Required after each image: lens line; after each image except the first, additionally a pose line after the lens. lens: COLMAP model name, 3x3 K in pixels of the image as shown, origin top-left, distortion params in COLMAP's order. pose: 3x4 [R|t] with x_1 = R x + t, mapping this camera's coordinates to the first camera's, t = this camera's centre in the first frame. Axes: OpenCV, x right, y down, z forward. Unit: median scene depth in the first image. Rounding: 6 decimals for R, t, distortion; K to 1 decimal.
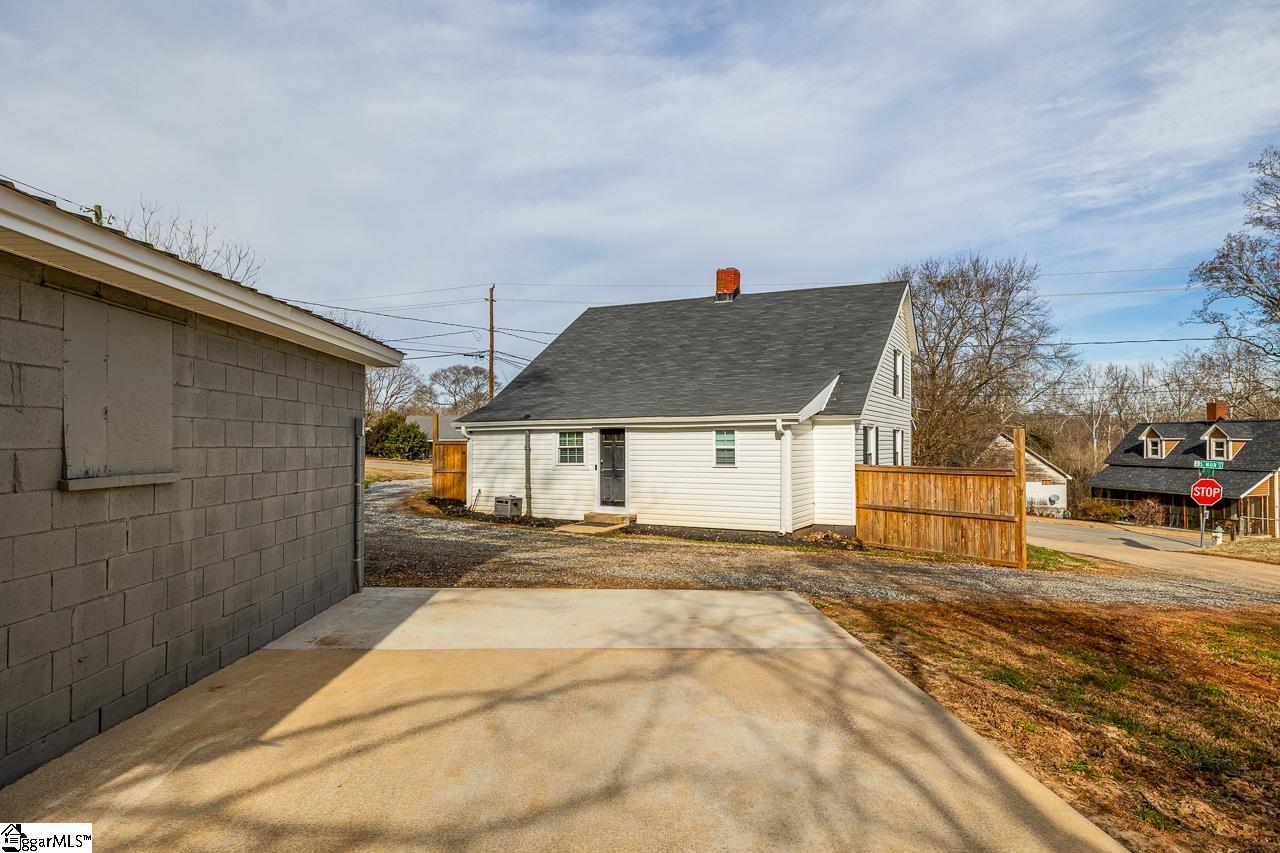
lens RADIAL K [[727.9, 0, 679.1], [0, 727.9, 435.1], [0, 0, 1]] dist [0.007659, 0.000706]
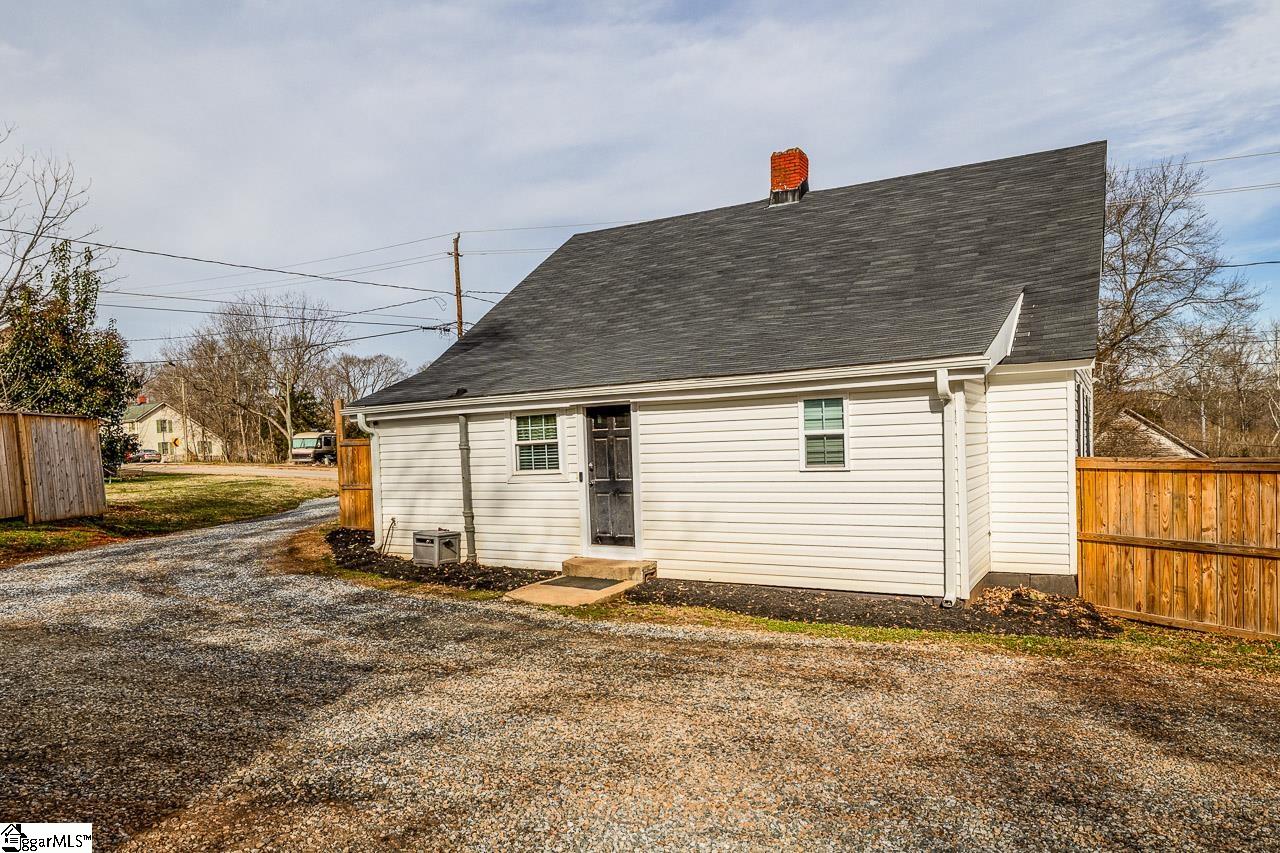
lens RADIAL K [[775.4, 0, 665.3], [0, 775.4, 472.6], [0, 0, 1]] dist [-0.001459, -0.000002]
pose [[0.998410, -0.030021, -0.047702, -0.020290], [0.032532, 0.998076, 0.052774, 0.011167], [0.046026, -0.054242, 0.997467, 0.394338]]
